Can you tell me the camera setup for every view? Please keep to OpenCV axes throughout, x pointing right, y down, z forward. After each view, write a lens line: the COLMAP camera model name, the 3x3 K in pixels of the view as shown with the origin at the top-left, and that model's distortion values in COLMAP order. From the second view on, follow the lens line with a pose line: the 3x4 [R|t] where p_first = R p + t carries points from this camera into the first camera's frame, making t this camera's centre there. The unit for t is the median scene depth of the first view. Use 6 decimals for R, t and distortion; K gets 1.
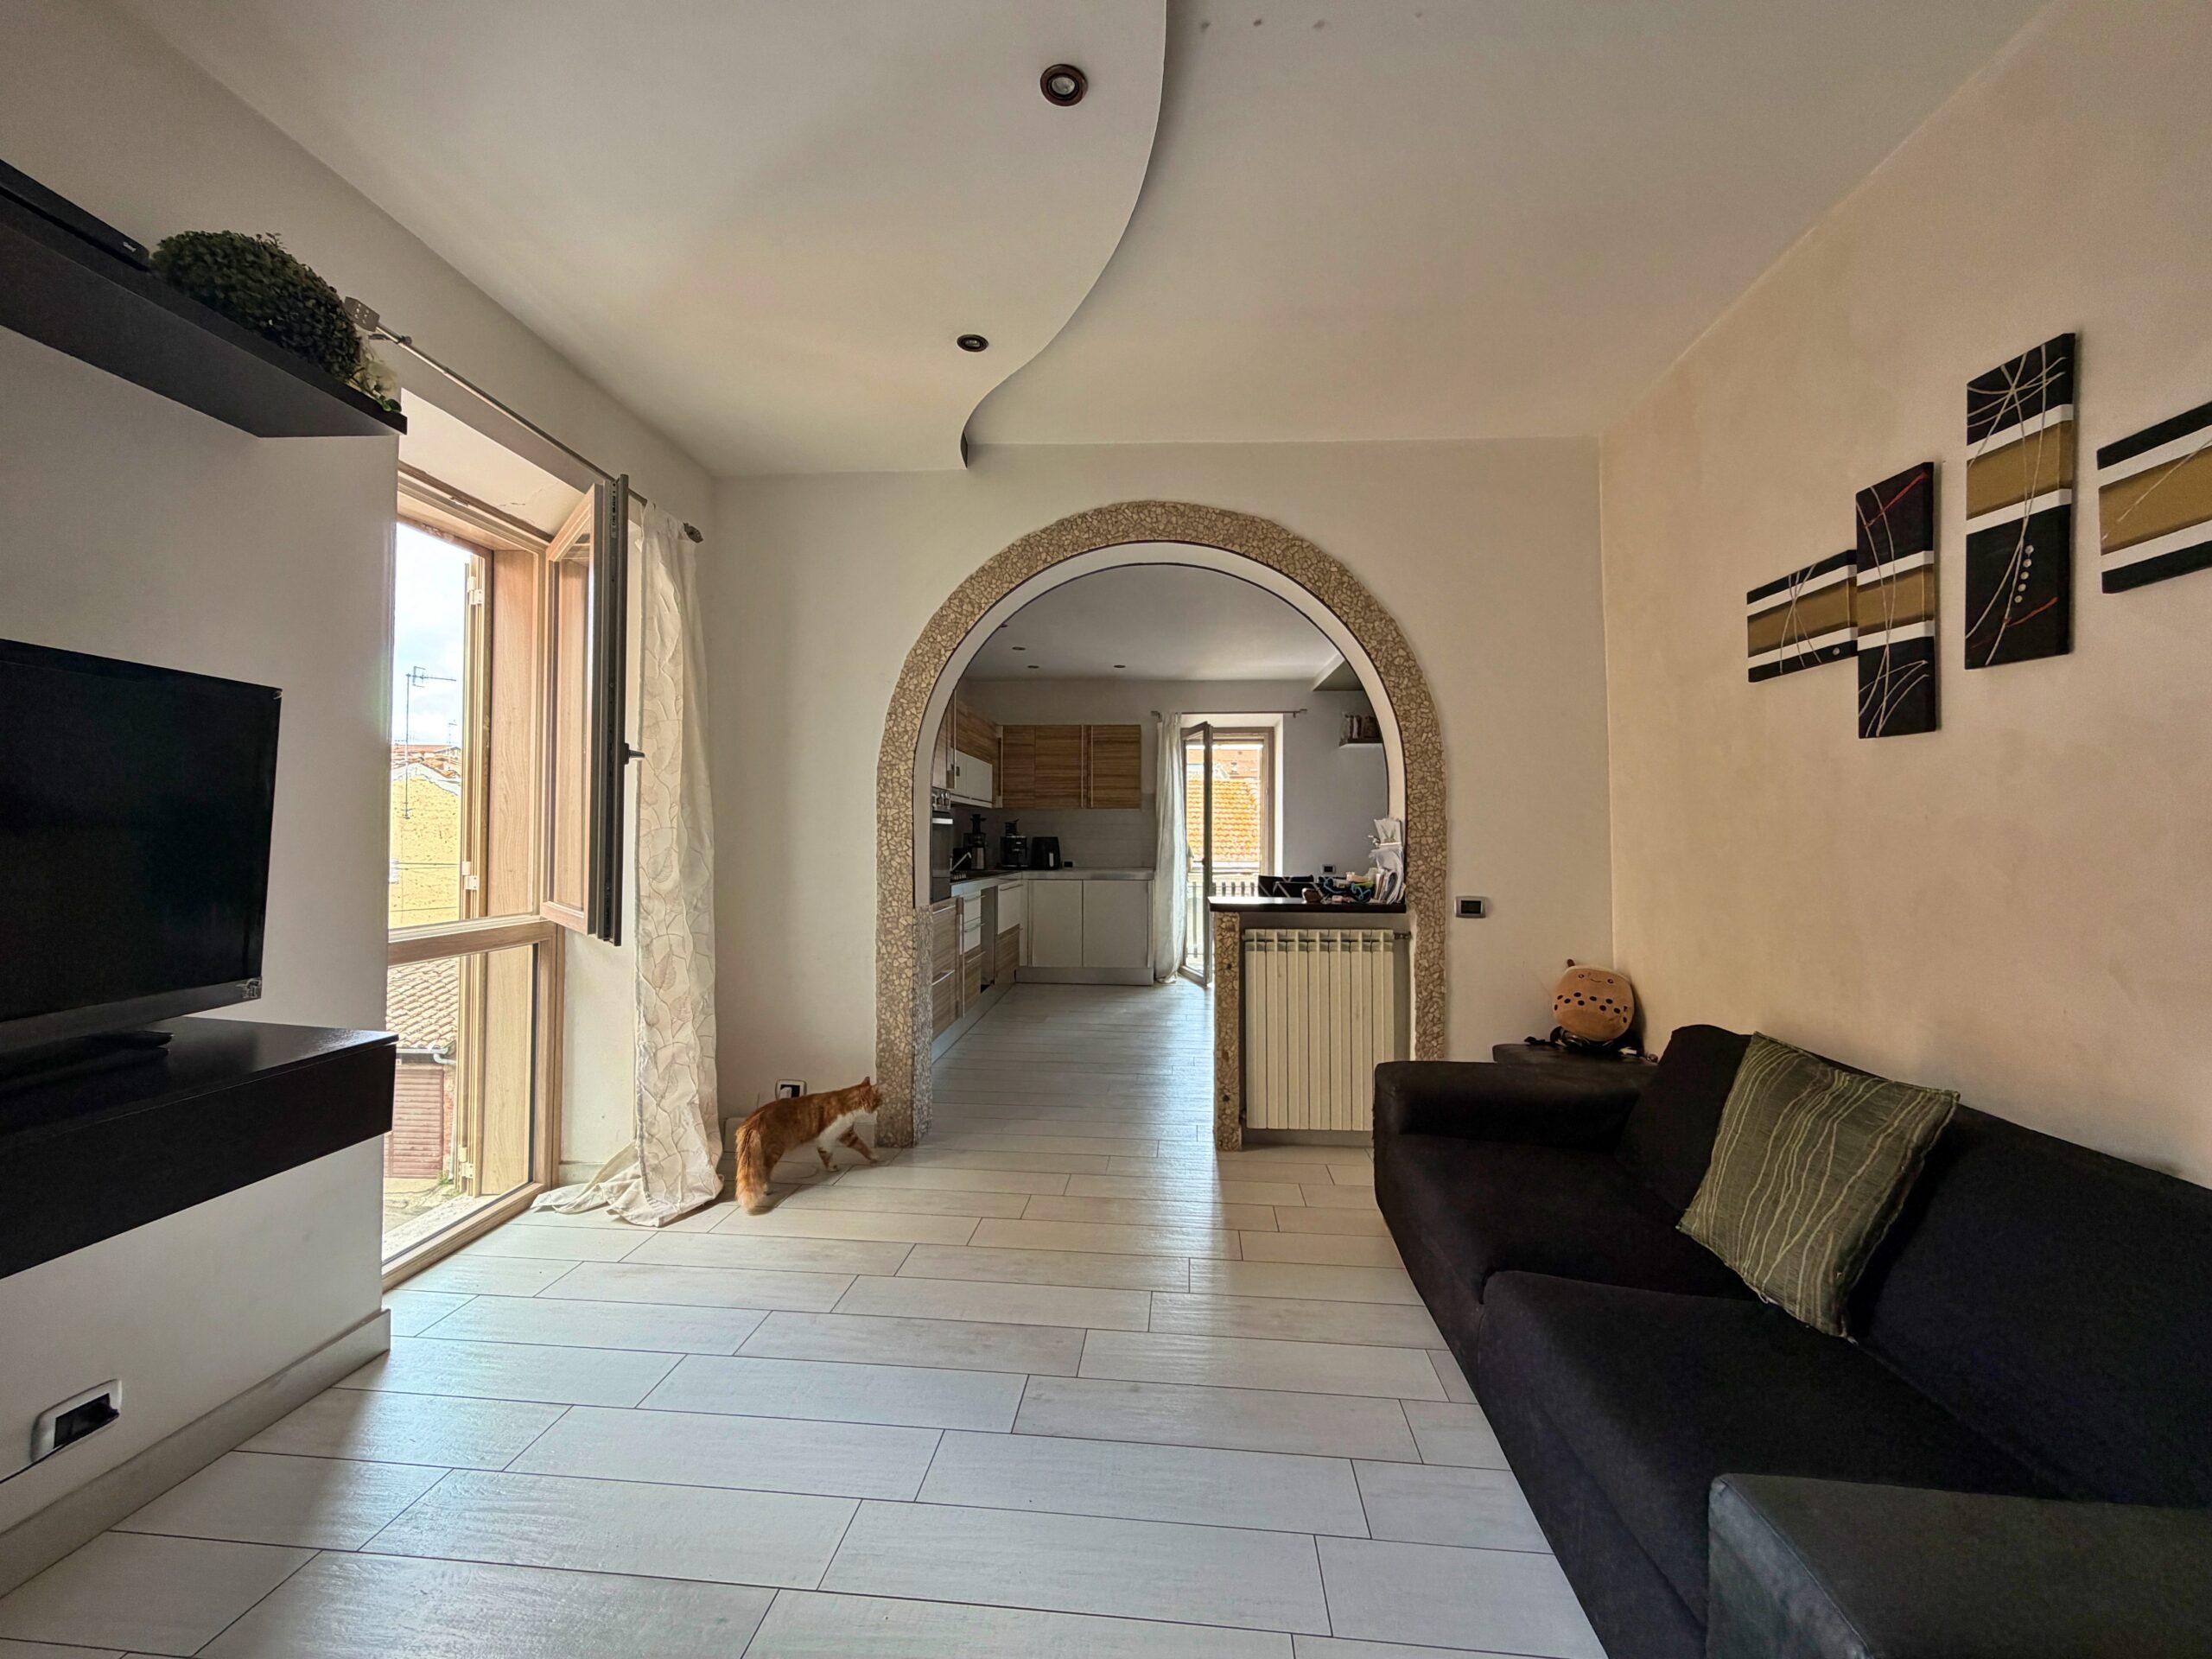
lens RADIAL K [[873.9, 0, 1106.0], [0, 873.9, 829.5], [0, 0, 1]] dist [0.006161, 0.000495]
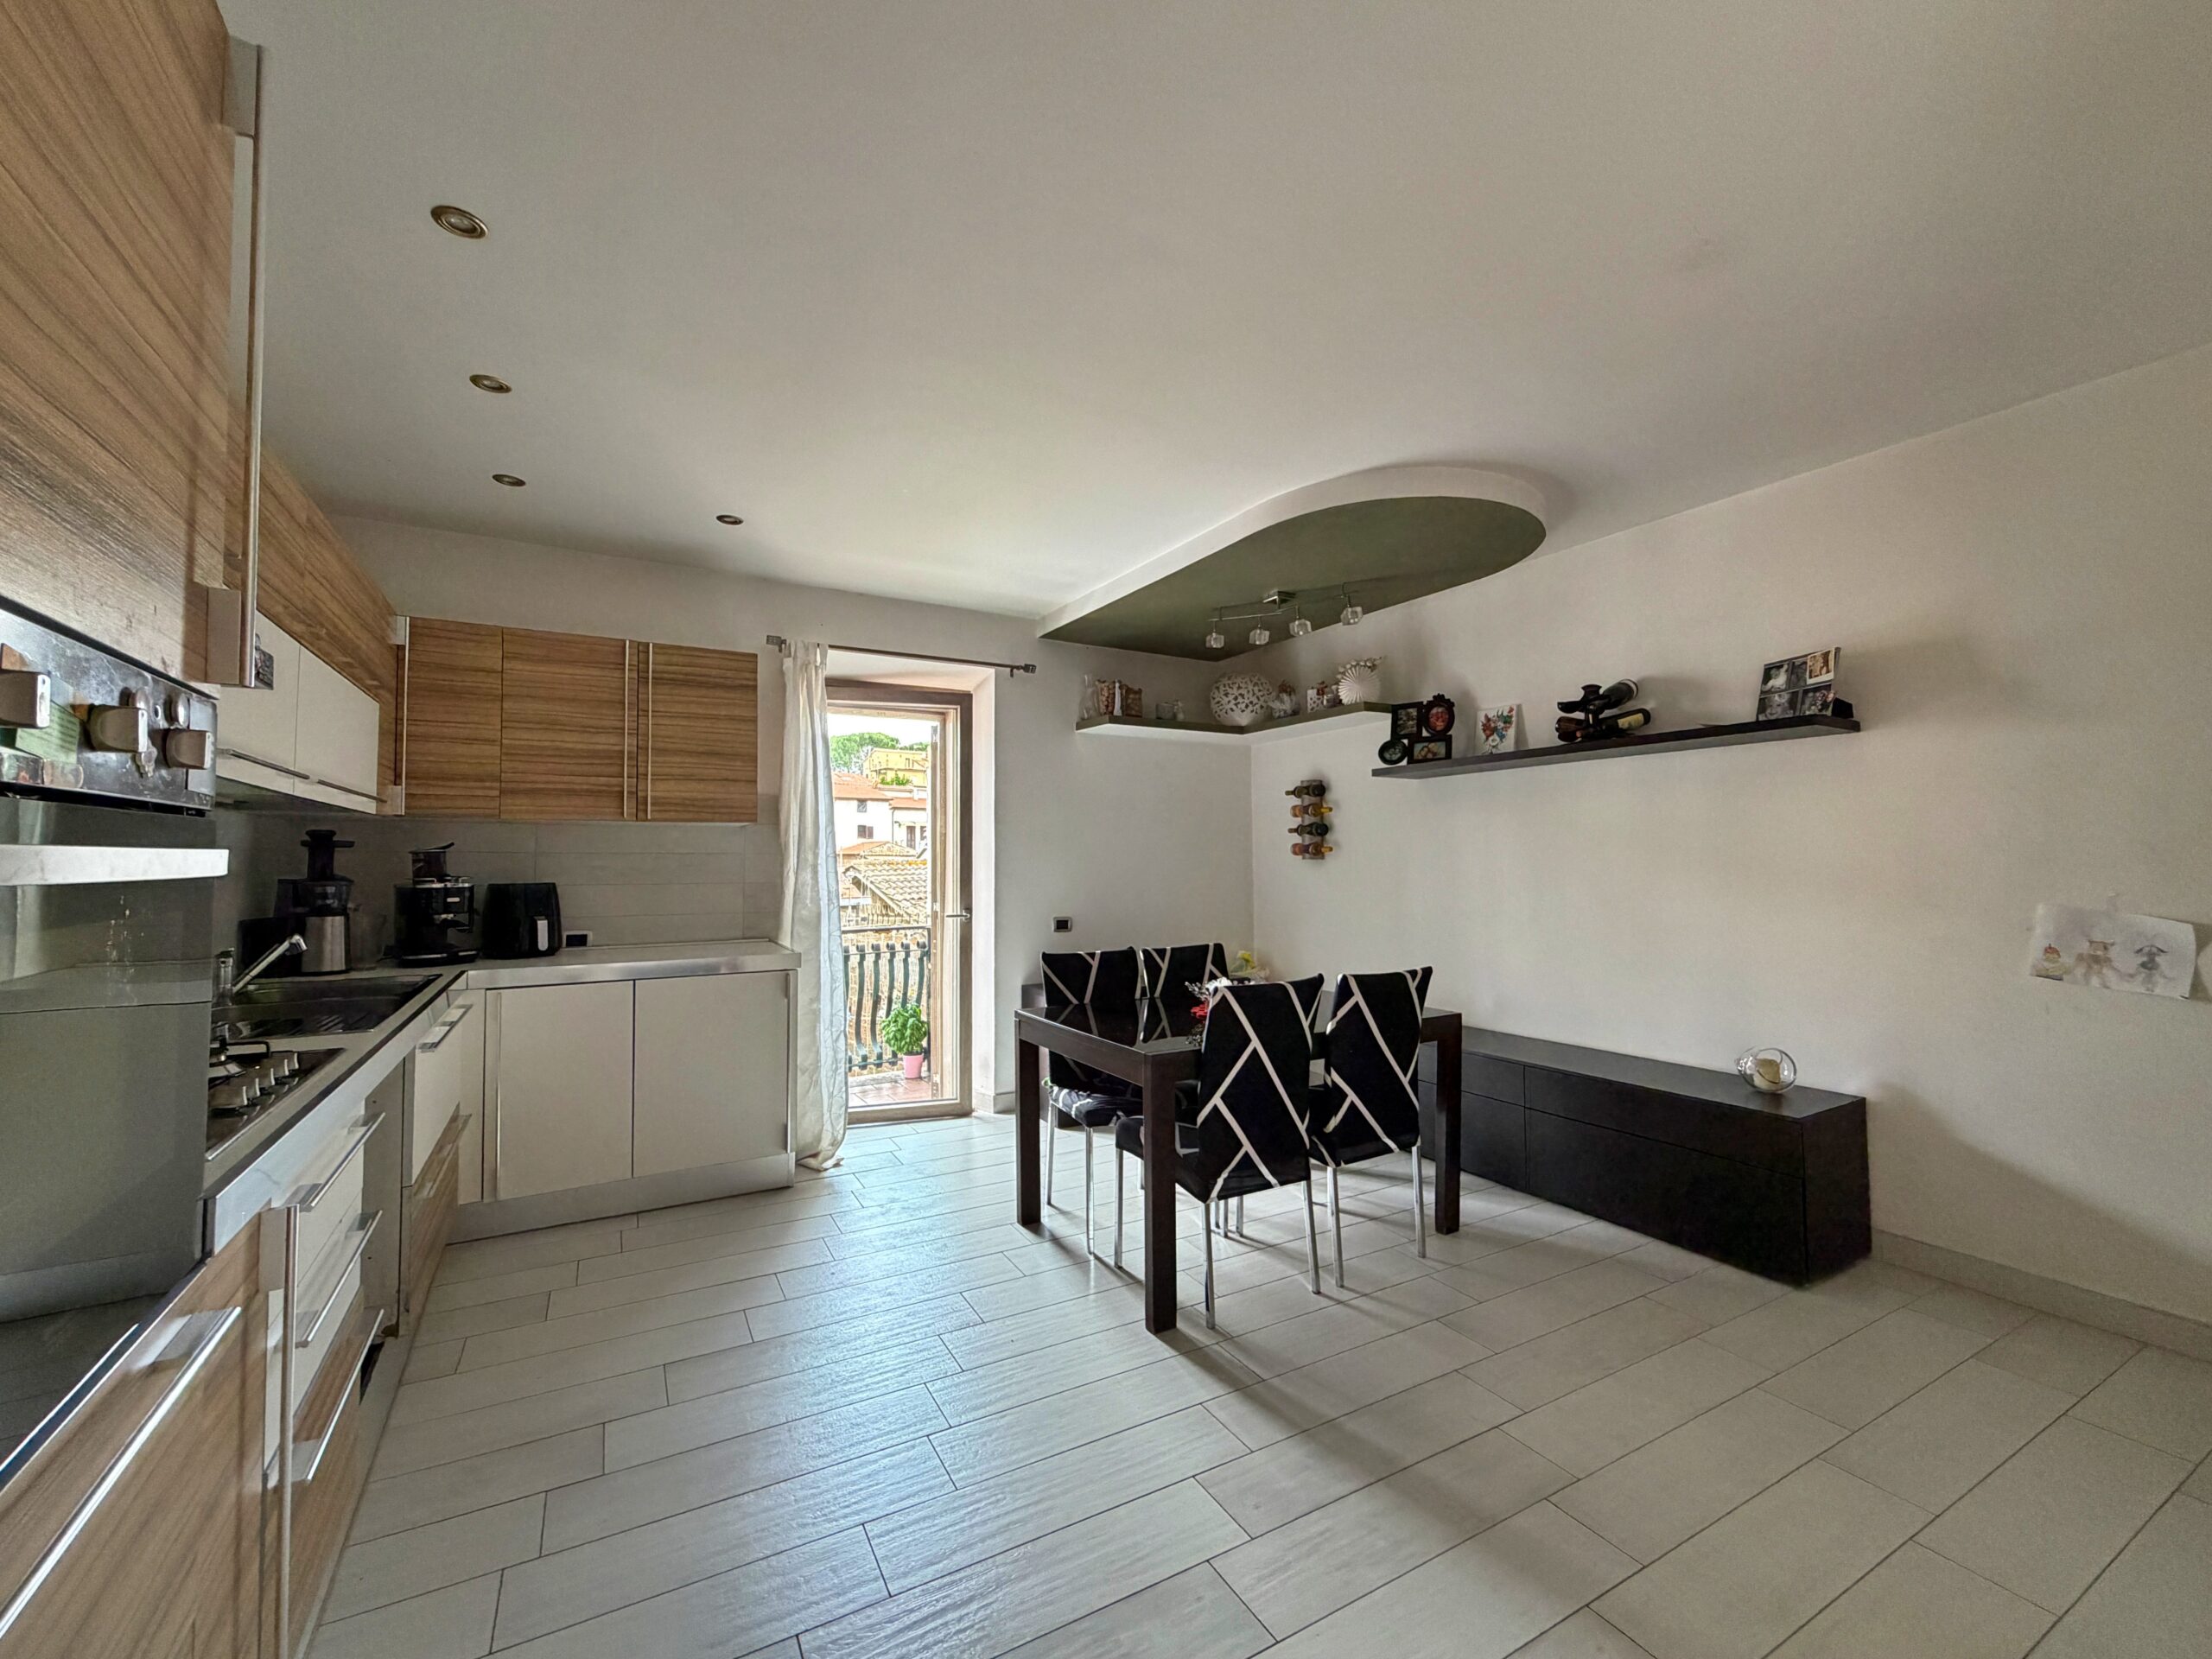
lens RADIAL K [[887.5, 0, 1087.8], [0, 887.5, 827.7], [0, 0, 1]] dist [0.002337, 0.000203]
pose [[0.832468, 0.012177, 0.553939, -0.281170], [0.003541, 0.999621, -0.027297, -0.022233], [-0.554061, 0.024685, 0.832110, 1.618906]]
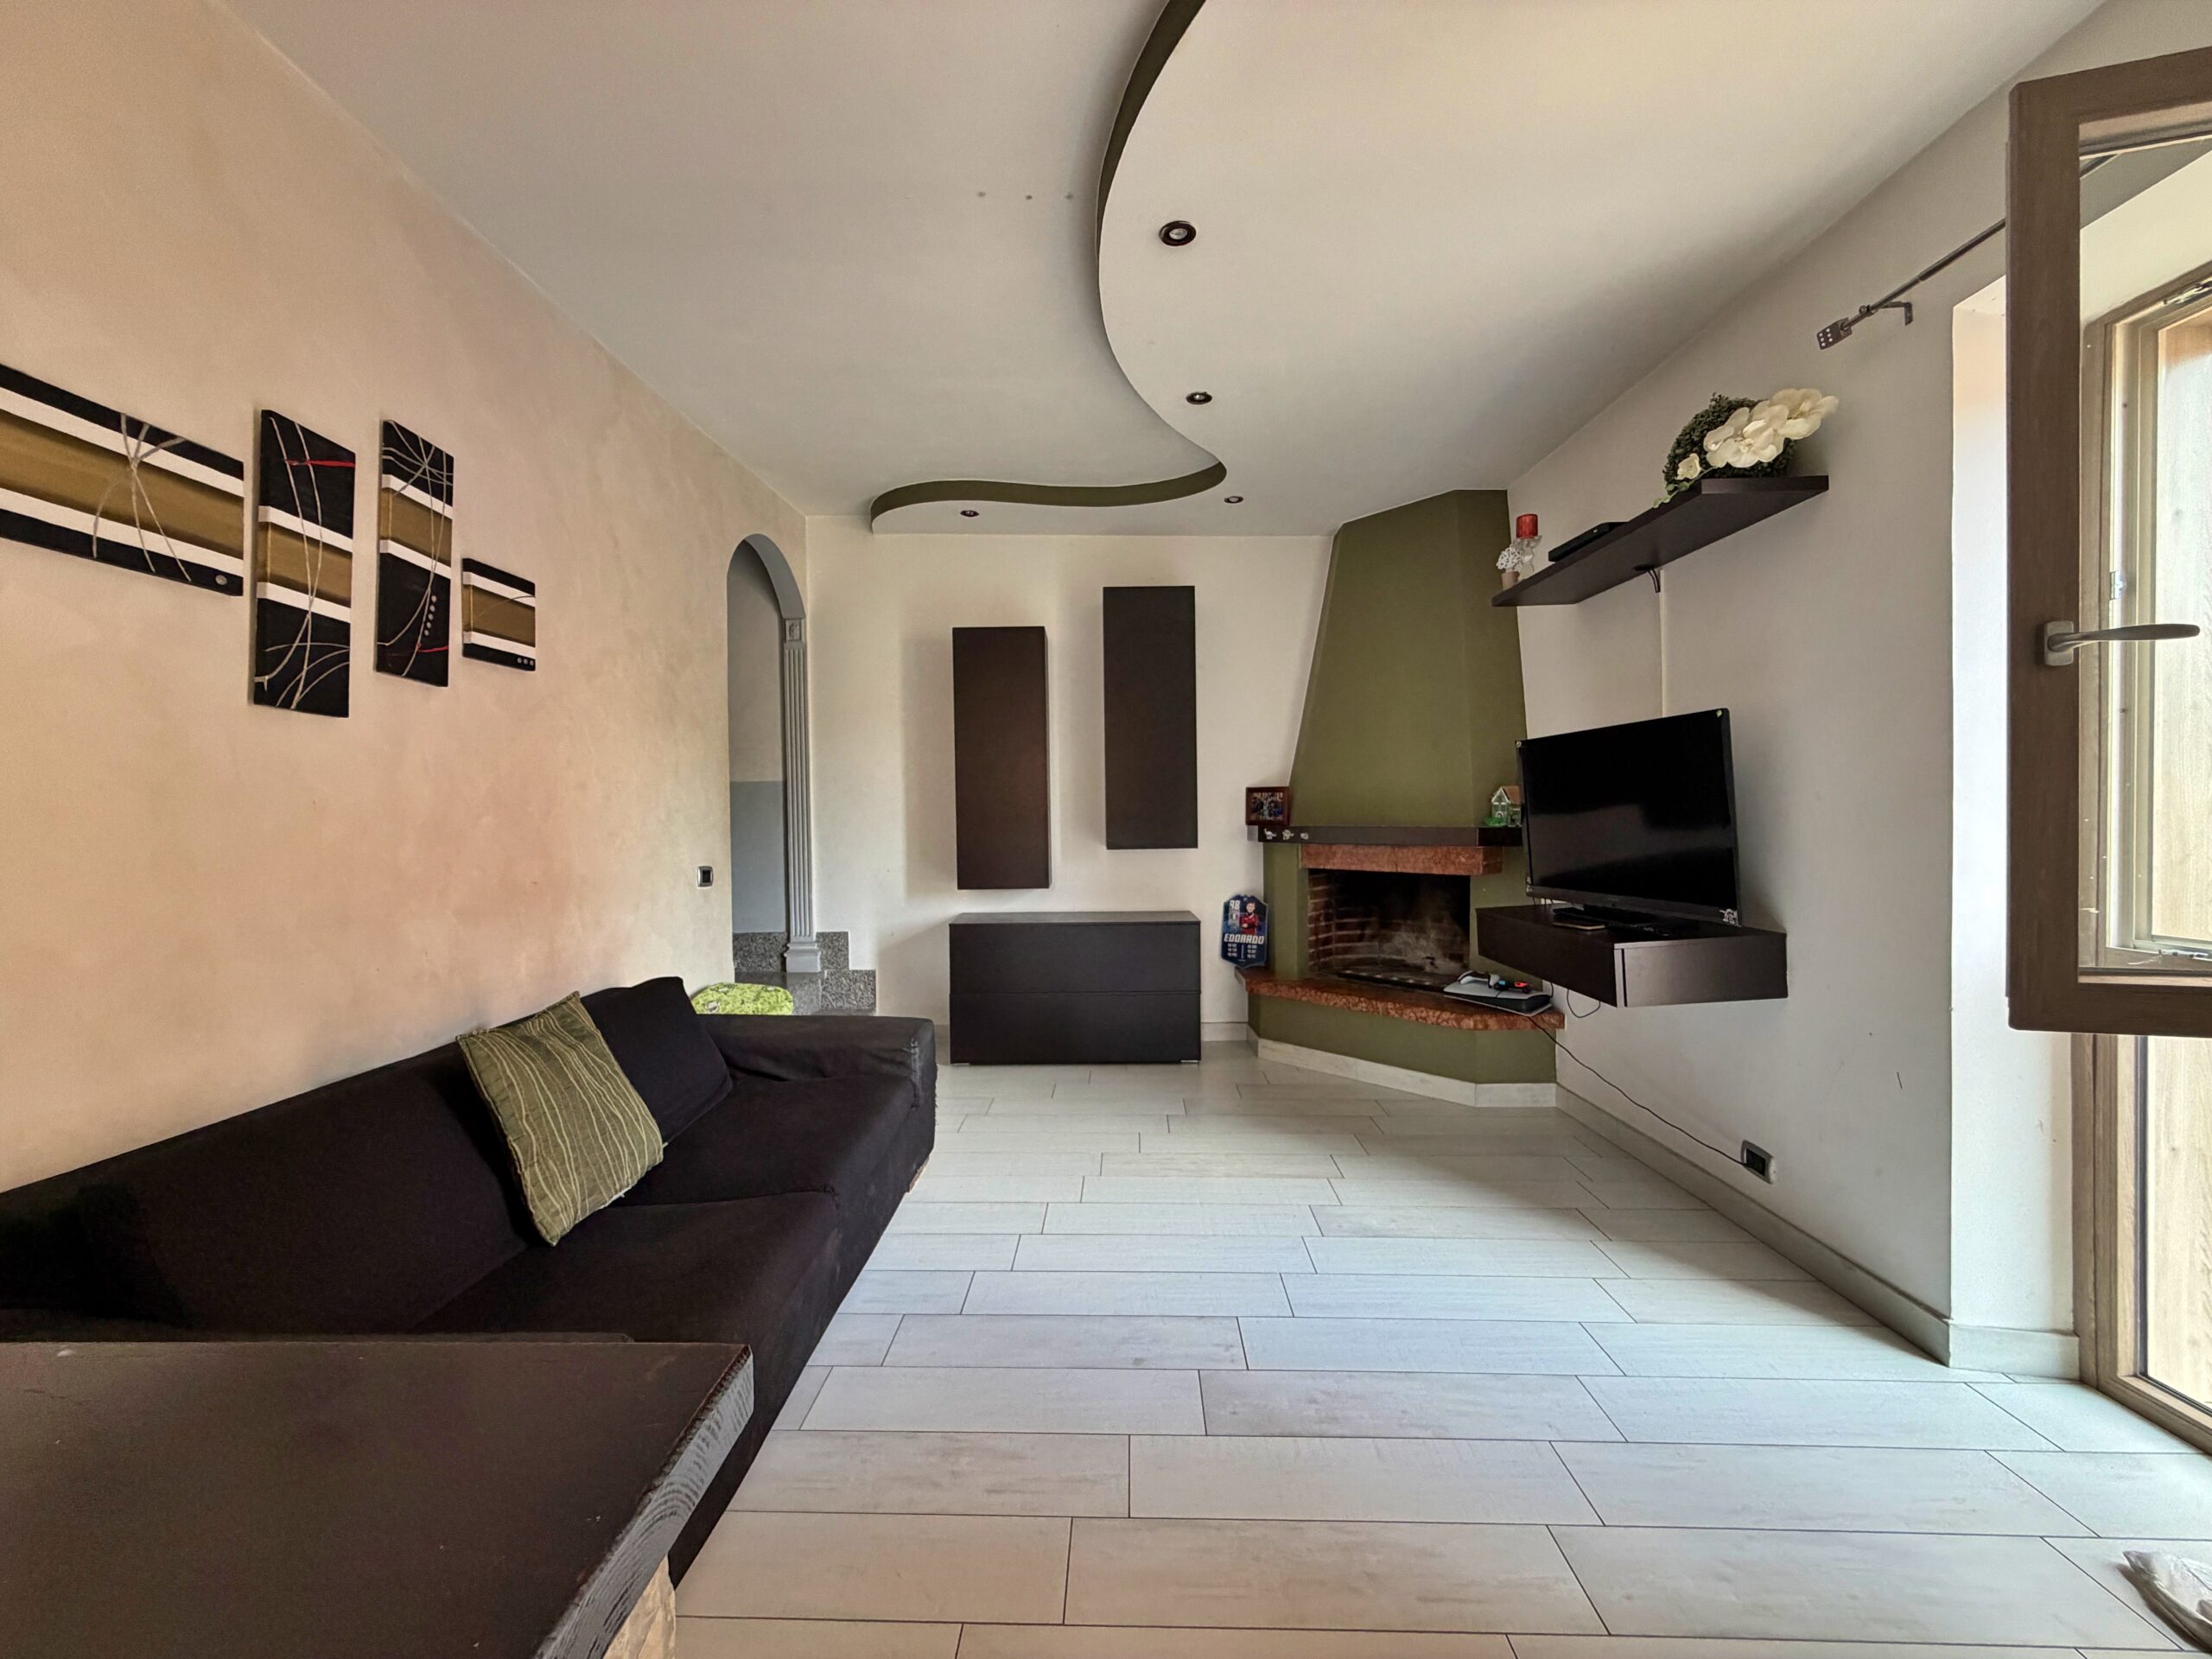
lens RADIAL K [[873.9, 0, 1106.0], [0, 873.9, 829.5], [0, 0, 1]] dist [0.006161, 0.000495]
pose [[-0.997711, 0.008106, -0.067128, 0.114041], [0.007569, 0.999937, 0.008254, 0.012215], [0.067190, 0.007727, -0.997710, 1.717026]]
